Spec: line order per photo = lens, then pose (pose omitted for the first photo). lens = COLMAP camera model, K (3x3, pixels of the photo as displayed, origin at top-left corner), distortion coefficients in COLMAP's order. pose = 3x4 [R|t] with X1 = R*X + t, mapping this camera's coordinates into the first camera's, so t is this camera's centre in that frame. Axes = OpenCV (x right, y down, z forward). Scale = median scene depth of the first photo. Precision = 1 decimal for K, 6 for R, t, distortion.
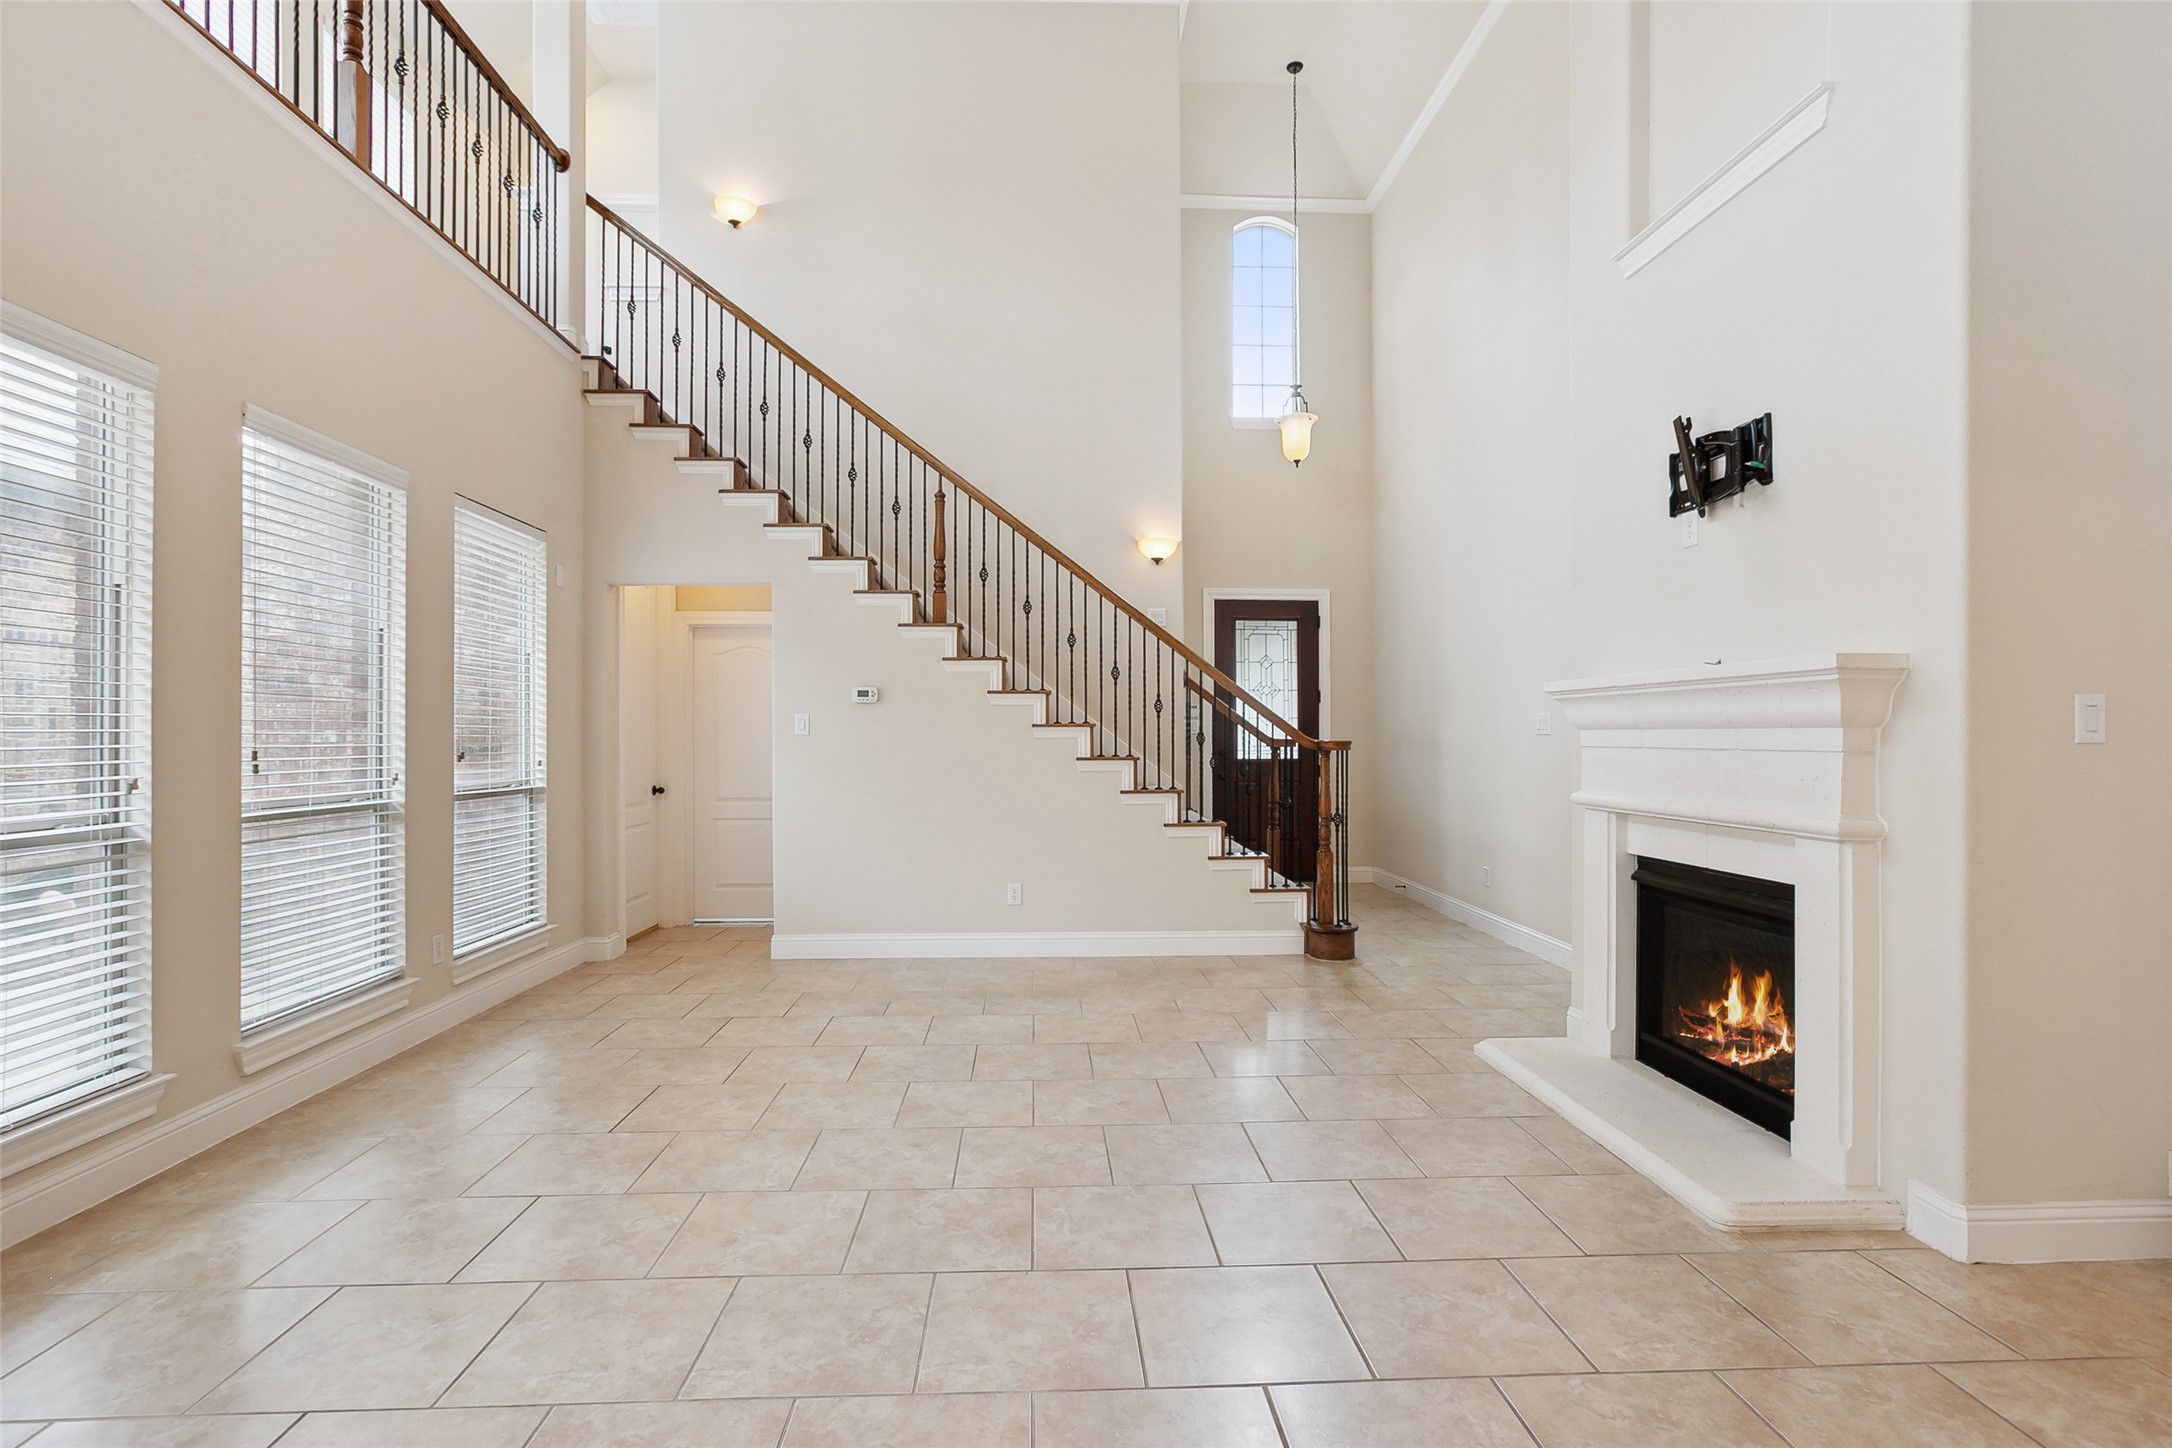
lens RADIAL K [[1021.1, 0, 1093.6], [0, 1021.1, 739.3], [0, 0, 1]] dist [-0.026655, 0.012803]
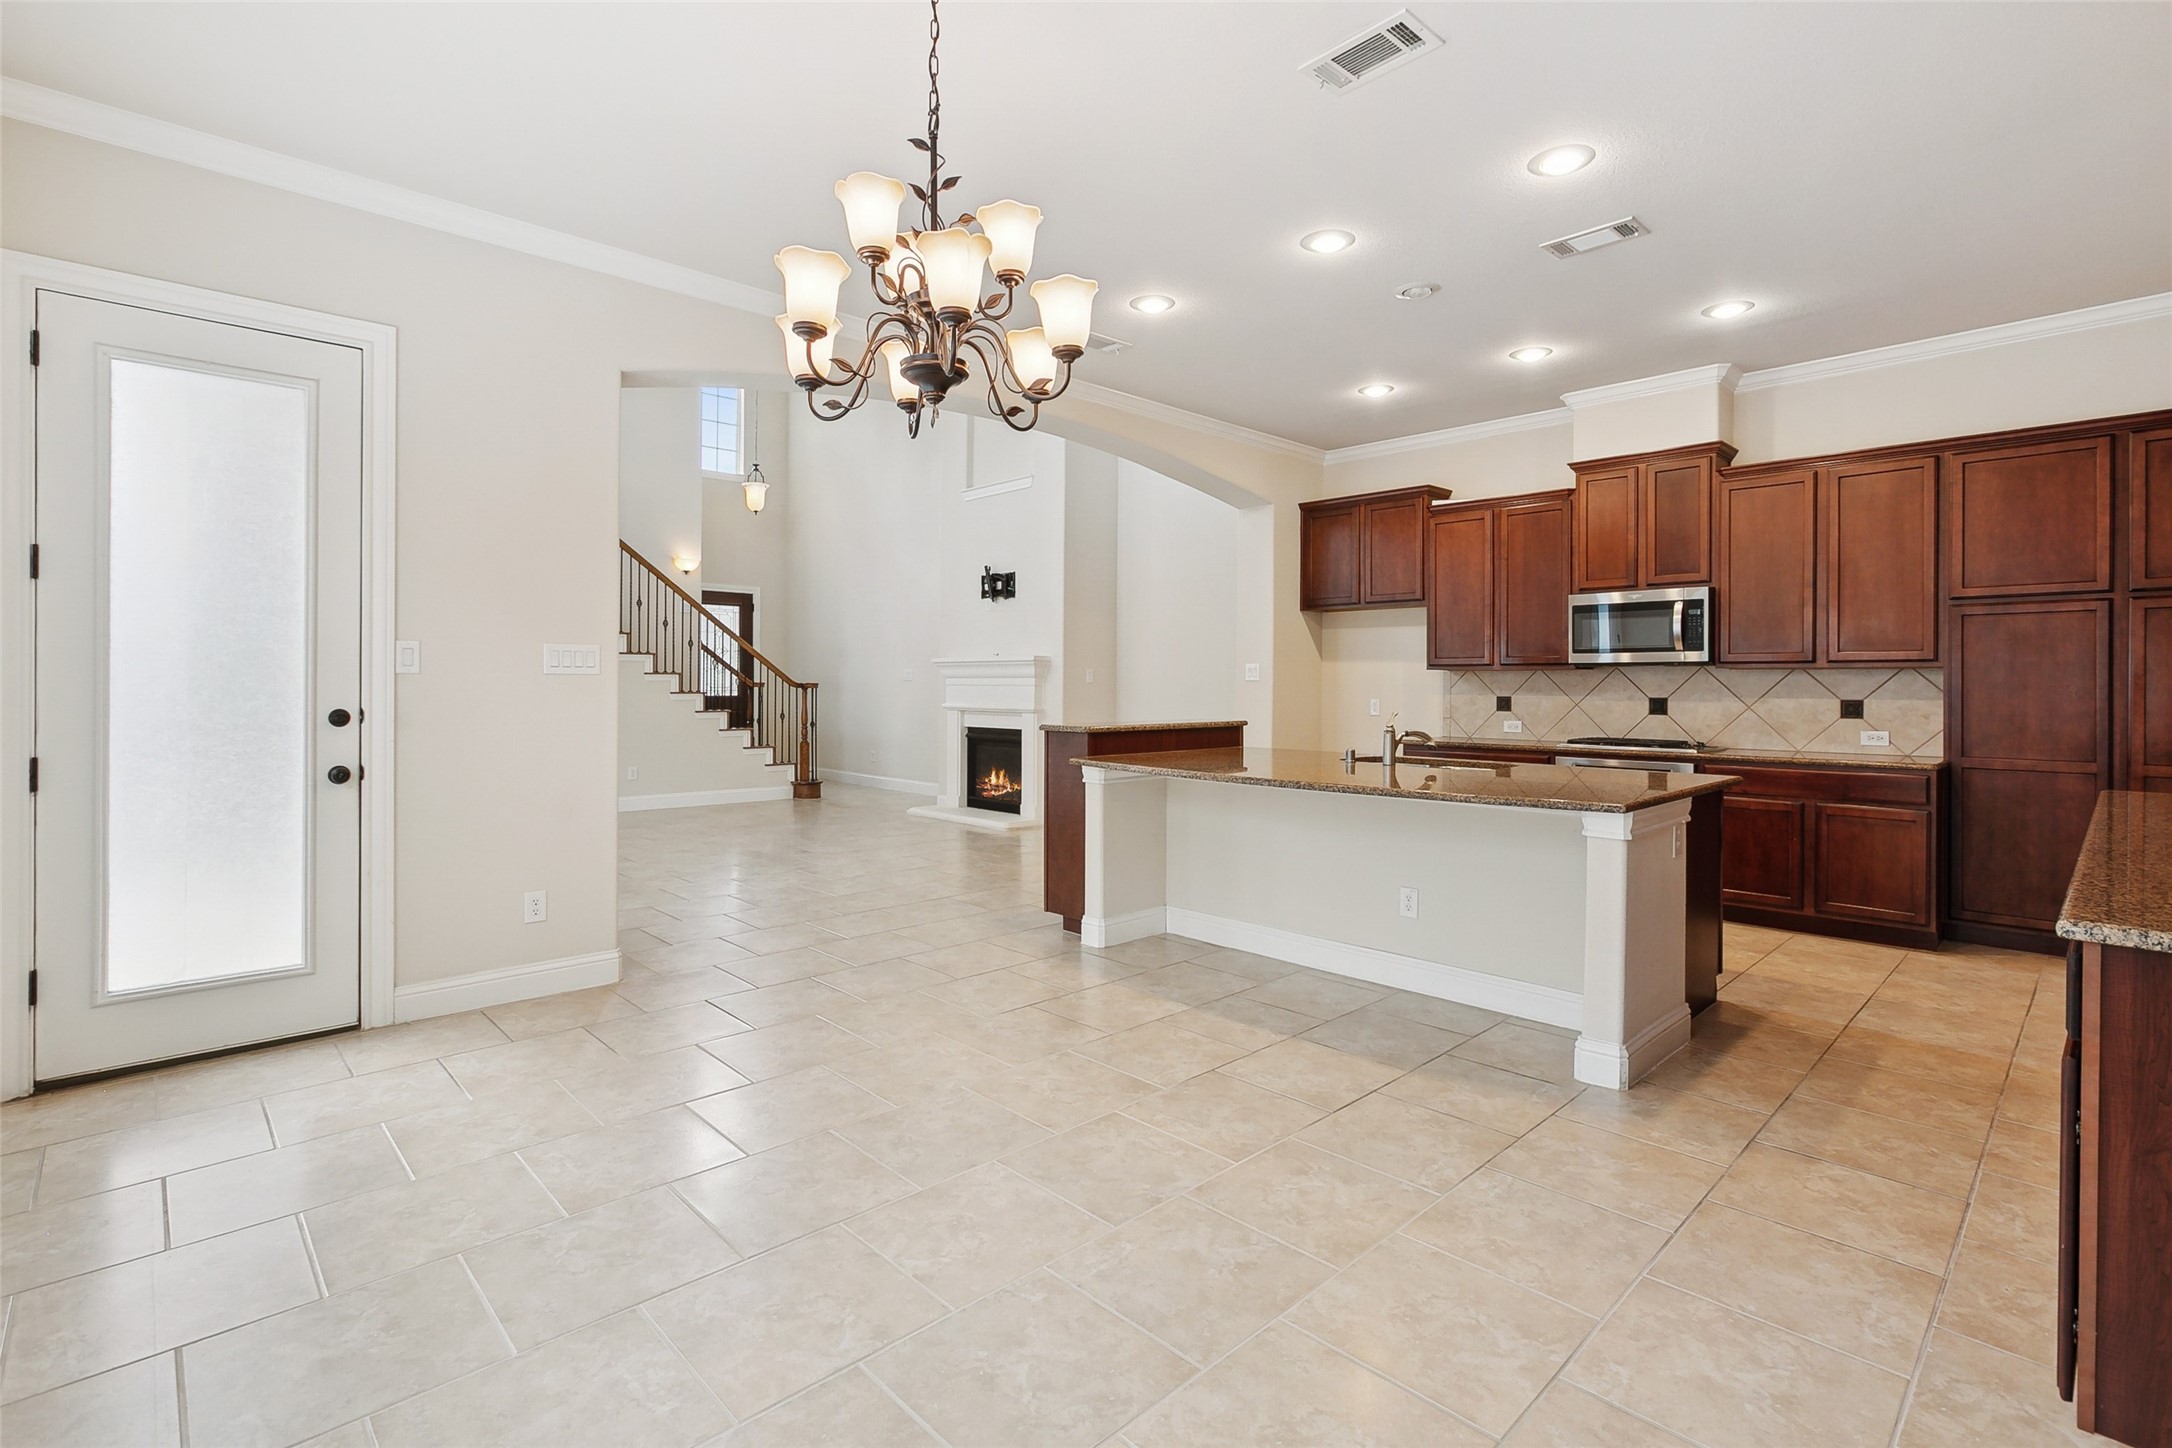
lens RADIAL K [[1021.1, 0, 1083.1], [0, 1021.1, 681.6], [0, 0, 1]] dist [-0.026655, 0.012803]
pose [[0.763236, 0.004670, 0.646102, -0.817397], [-0.001516, 0.999984, -0.005438, 0.011770], [-0.646117, 0.003171, 0.763231, -1.042399]]
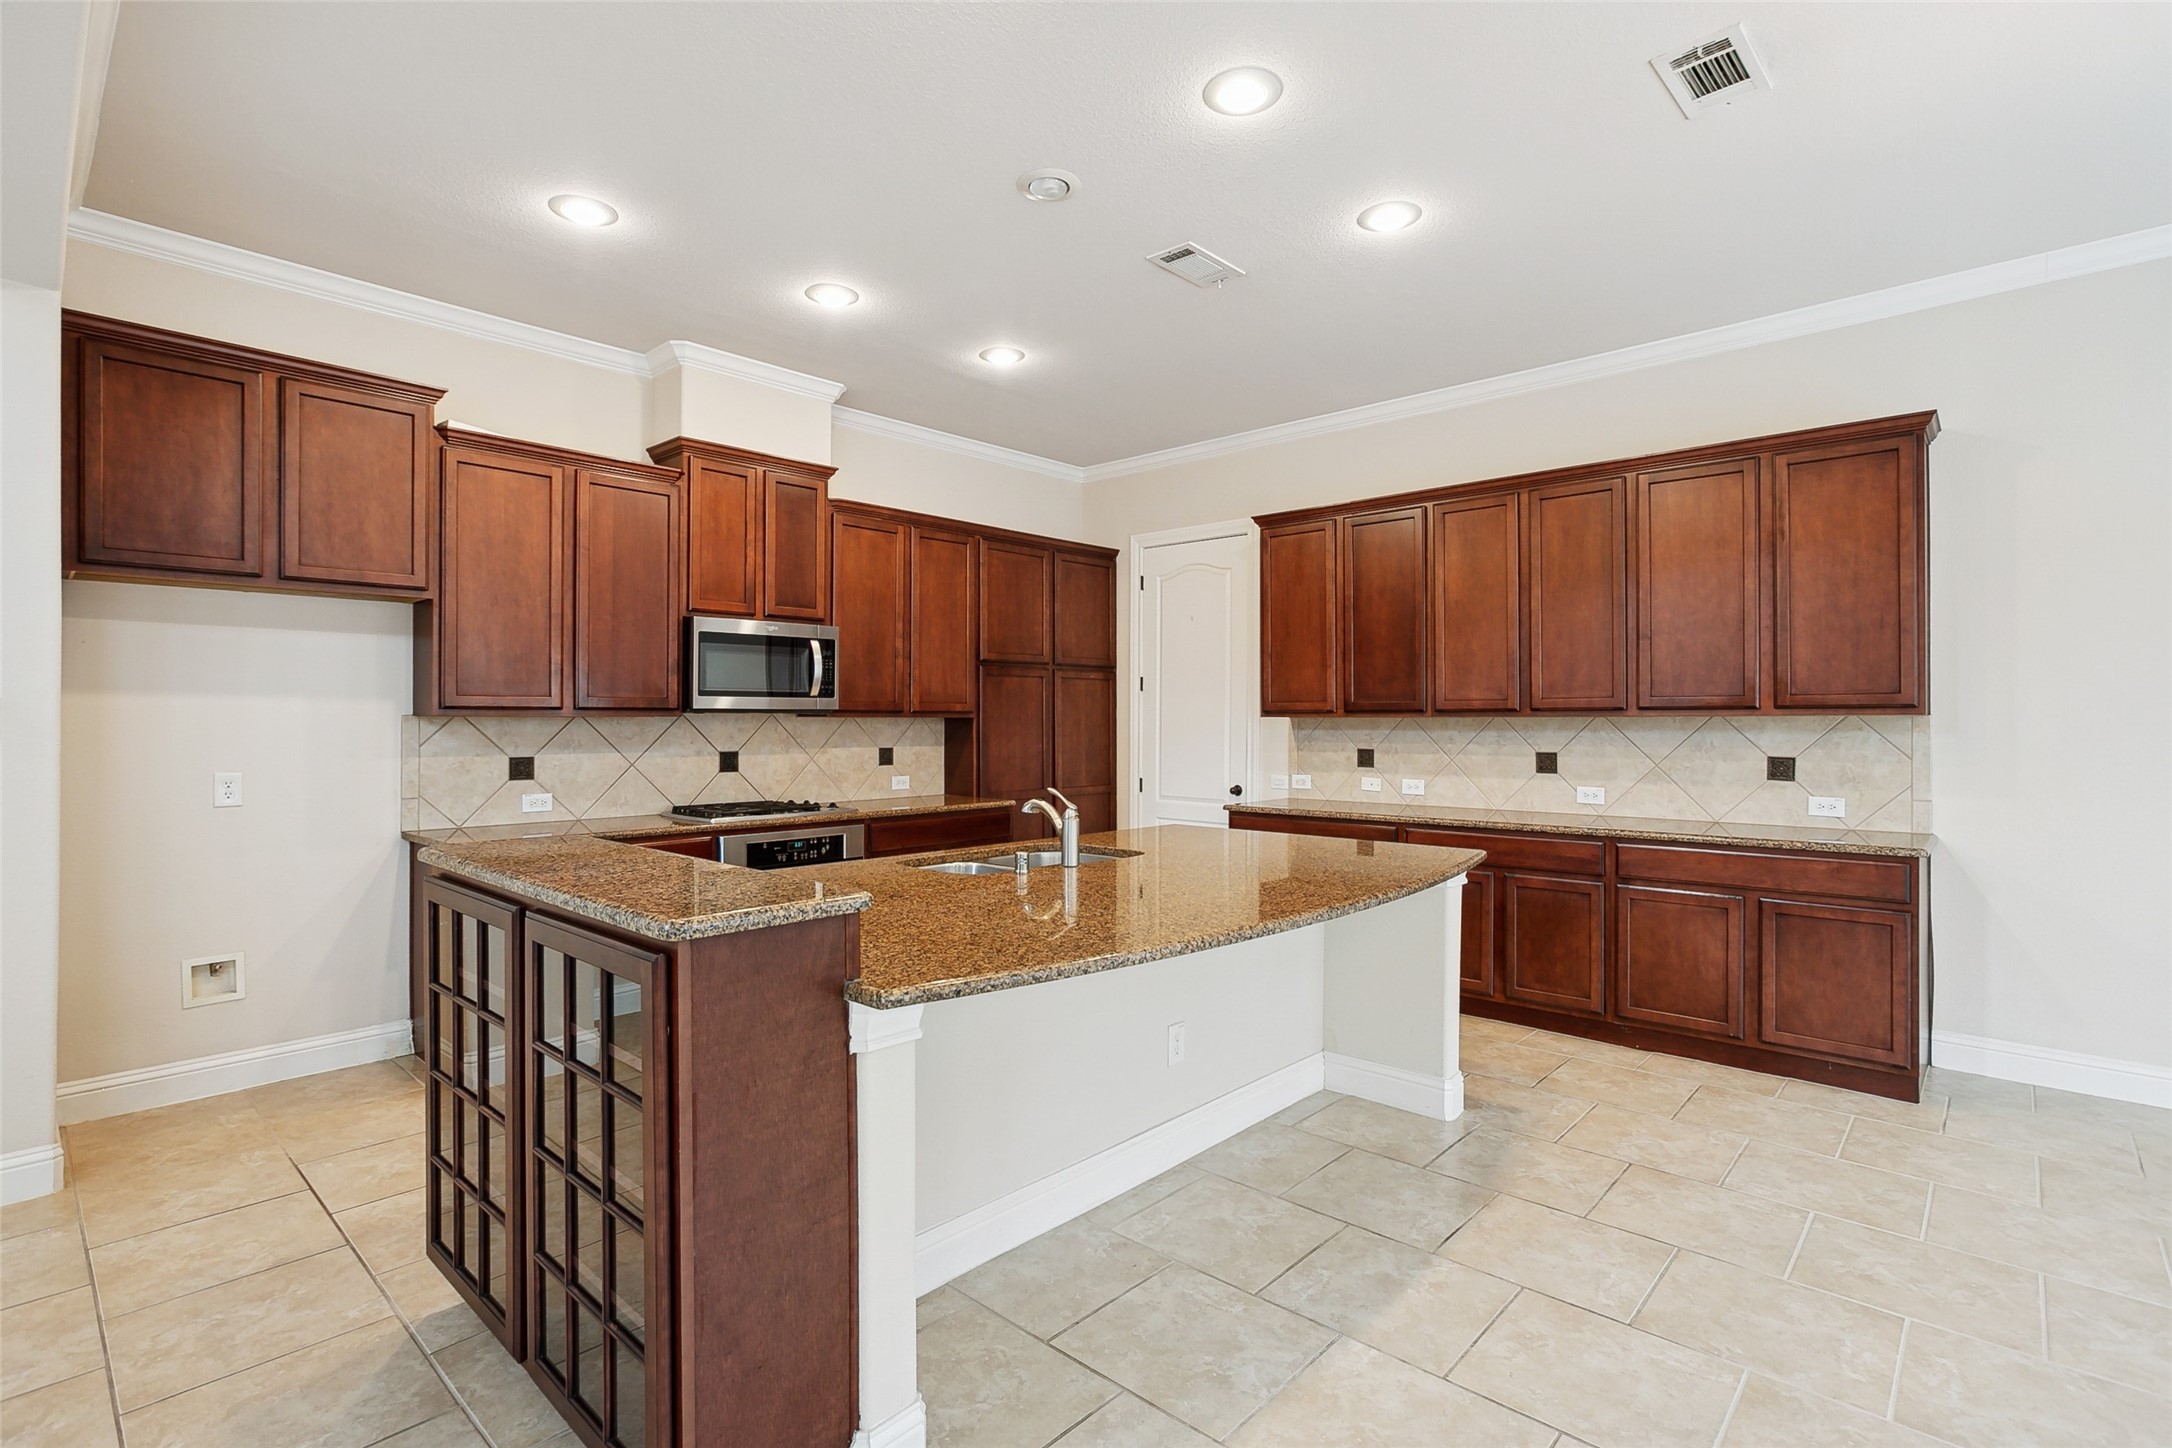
lens RADIAL K [[1021.1, 0, 1099.6], [0, 1021.1, 717.3], [0, 0, 1]] dist [-0.026655, 0.012803]
pose [[-0.700026, 0.005329, 0.714097, -0.421033], [0.005591, 0.999982, -0.001982, -0.009522], [-0.714095, 0.002605, -0.700044, 0.042677]]
